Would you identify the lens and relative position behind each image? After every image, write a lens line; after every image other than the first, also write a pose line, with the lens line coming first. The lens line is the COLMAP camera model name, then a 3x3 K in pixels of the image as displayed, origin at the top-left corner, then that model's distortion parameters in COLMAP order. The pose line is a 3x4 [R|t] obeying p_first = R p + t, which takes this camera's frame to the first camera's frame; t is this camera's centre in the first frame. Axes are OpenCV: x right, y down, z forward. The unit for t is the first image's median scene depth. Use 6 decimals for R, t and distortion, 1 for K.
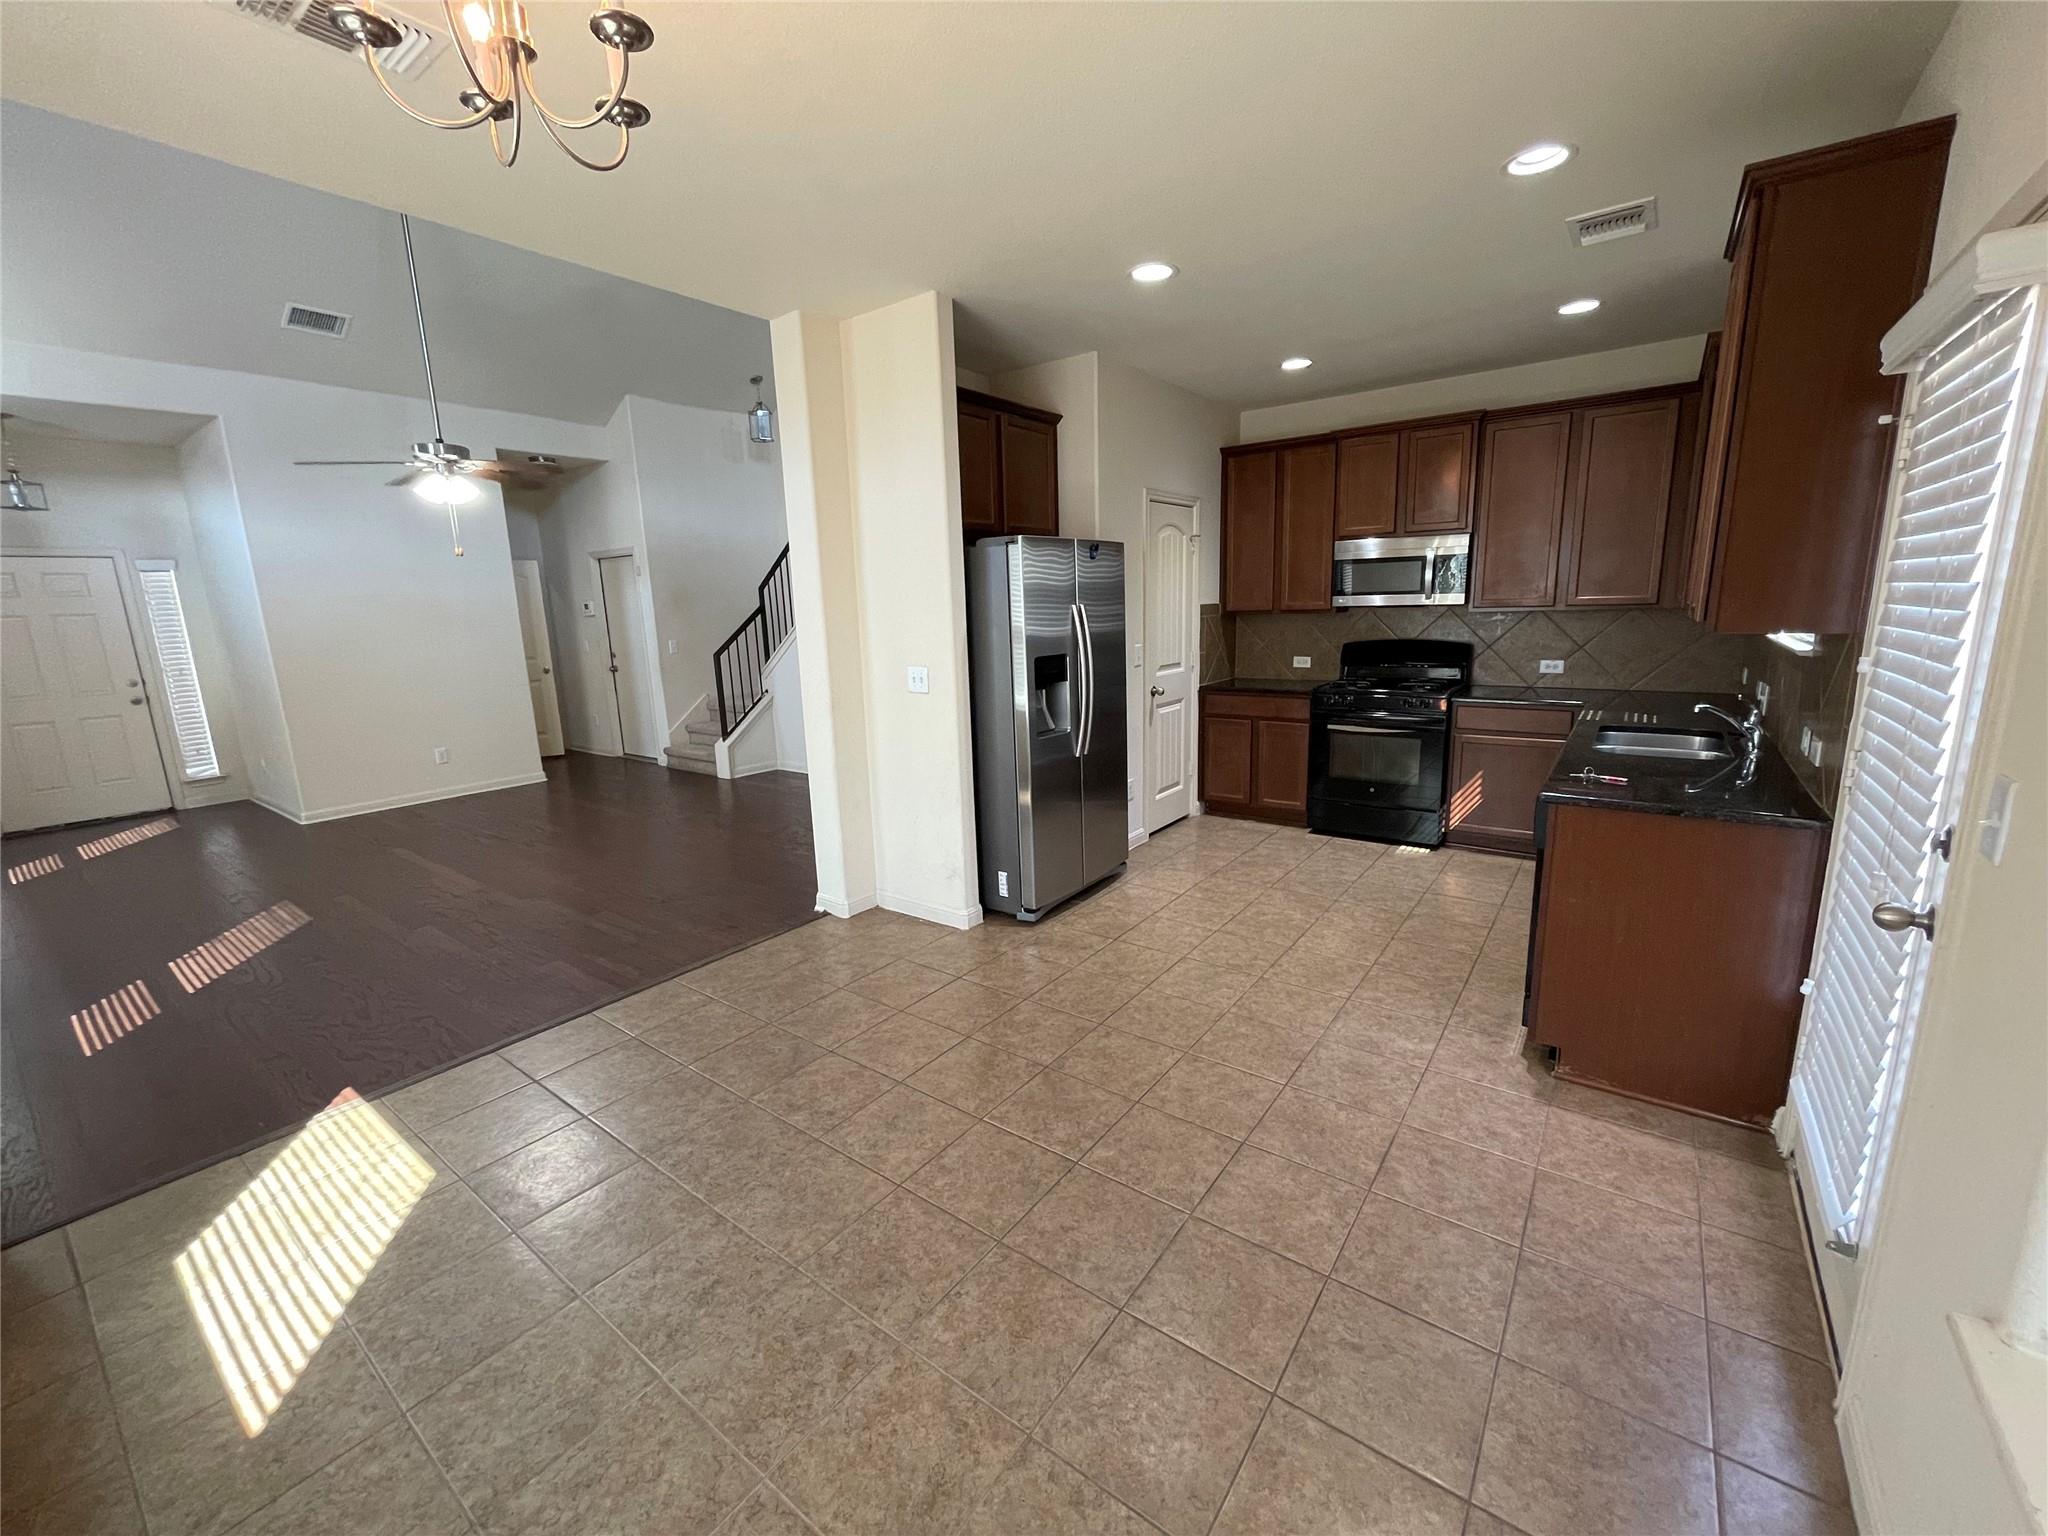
lens RADIAL K [[827.2, 0, 1025.7], [0, 827.2, 766.7], [0, 0, 1]] dist [-0.004256, -0.000062]
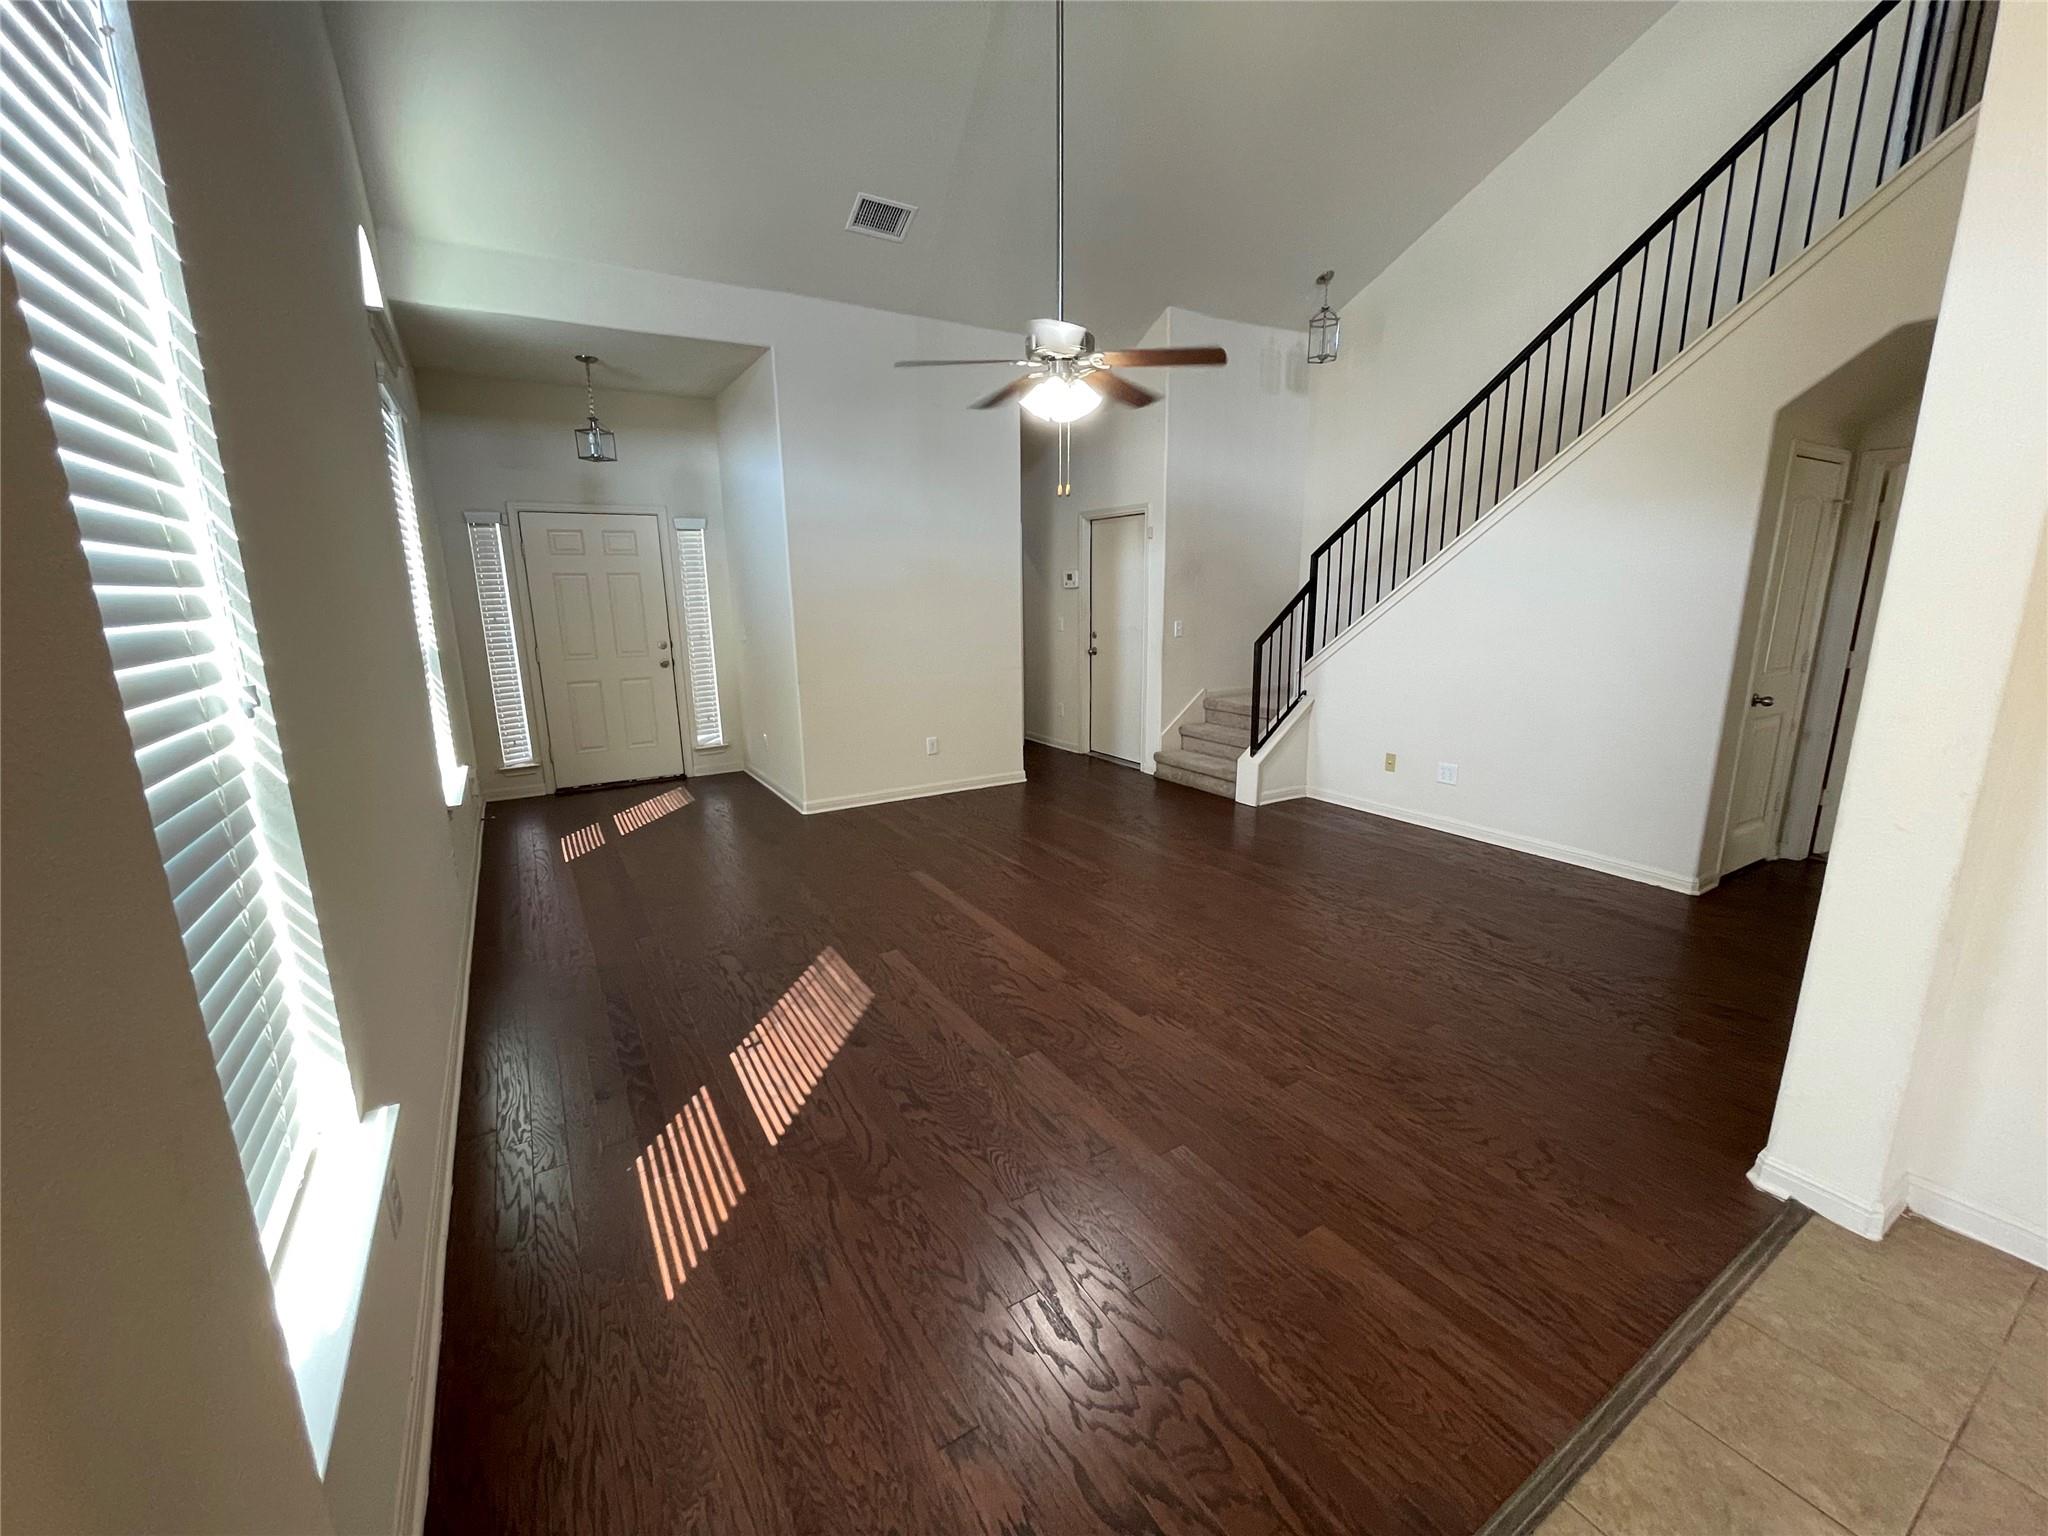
lens RADIAL K [[827.2, 0, 1025.4], [0, 827.2, 768.5], [0, 0, 1]] dist [-0.004256, -0.000062]
pose [[0.929300, 0.100275, -0.355453, -0.287387], [-0.091153, 0.994935, 0.042364, -0.032989], [0.357901, -0.006969, 0.933734, 0.211301]]
